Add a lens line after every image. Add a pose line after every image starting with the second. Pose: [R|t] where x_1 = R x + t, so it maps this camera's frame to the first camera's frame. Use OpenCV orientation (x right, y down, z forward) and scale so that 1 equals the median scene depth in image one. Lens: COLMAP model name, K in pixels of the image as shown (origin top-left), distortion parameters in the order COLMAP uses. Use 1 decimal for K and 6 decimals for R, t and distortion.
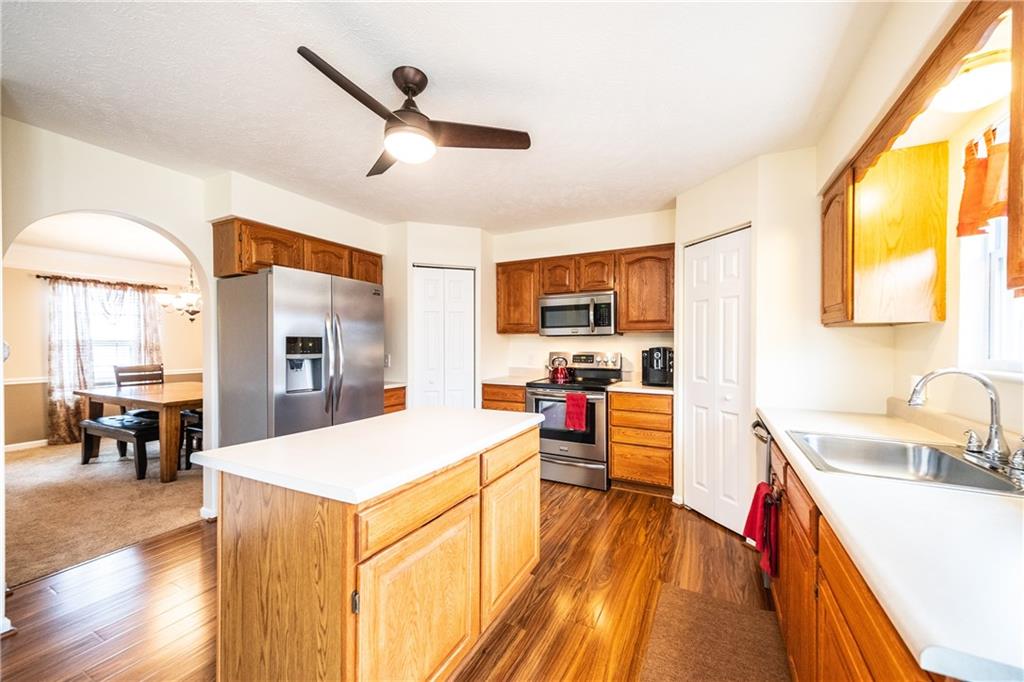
lens RADIAL K [[383.3, 0, 515.9], [0, 383.3, 341.9], [0, 0, 1]] dist [0.007467, -0.000482]
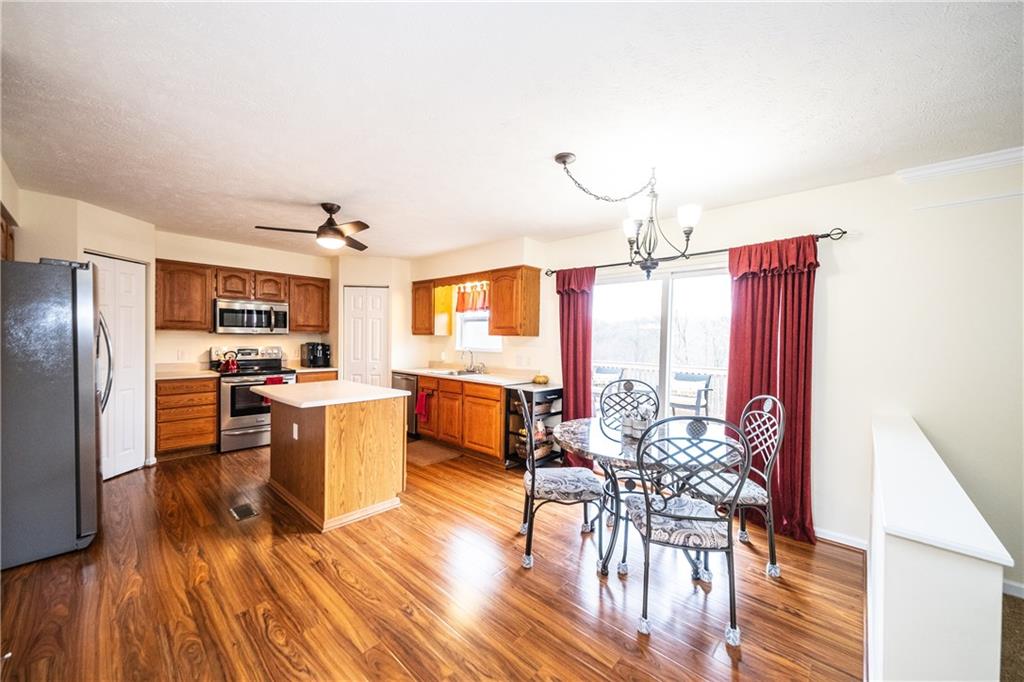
lens RADIAL K [[383.3, 0, 511.0], [0, 383.3, 344.0], [0, 0, 1]] dist [0.007467, -0.000482]
pose [[0.267364, -0.011040, 0.963532, -0.853803], [-0.015098, 0.999764, 0.015645, -0.015838], [-0.963477, -0.018731, 0.267134, -0.171126]]
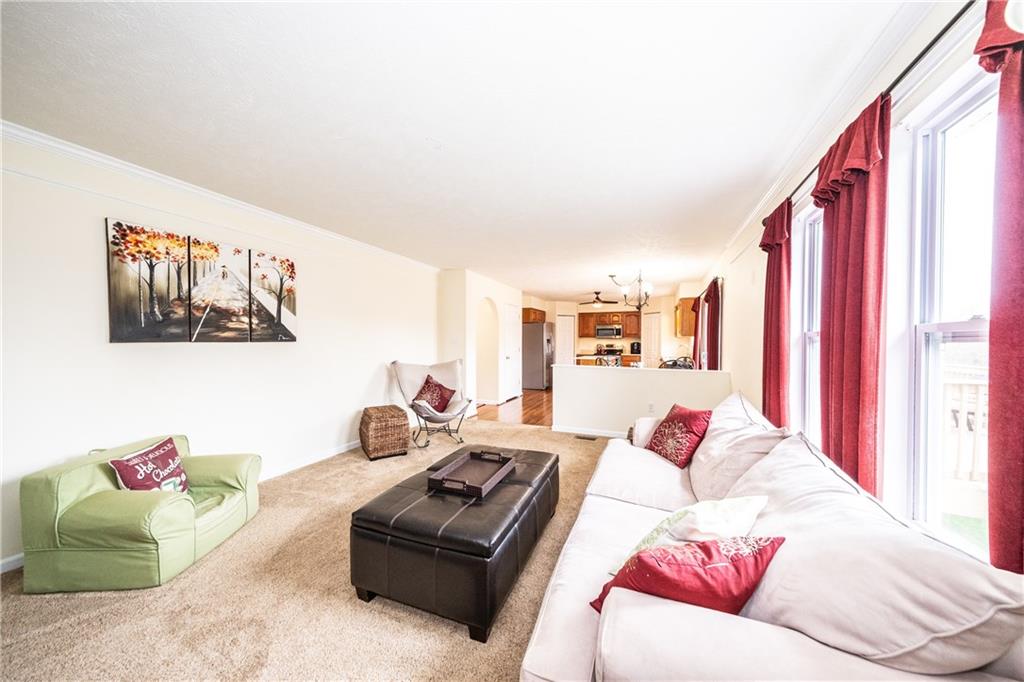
lens RADIAL K [[355.5, 0, 512.4], [0, 355.5, 345.4], [0, 0, 1]] dist [0.000371, 0.000009]
pose [[0.996202, -0.001432, 0.087063, -0.859219], [0.000403, 0.999930, 0.011839, 0.004523], [-0.087074, -0.011759, 0.996132, -1.761404]]
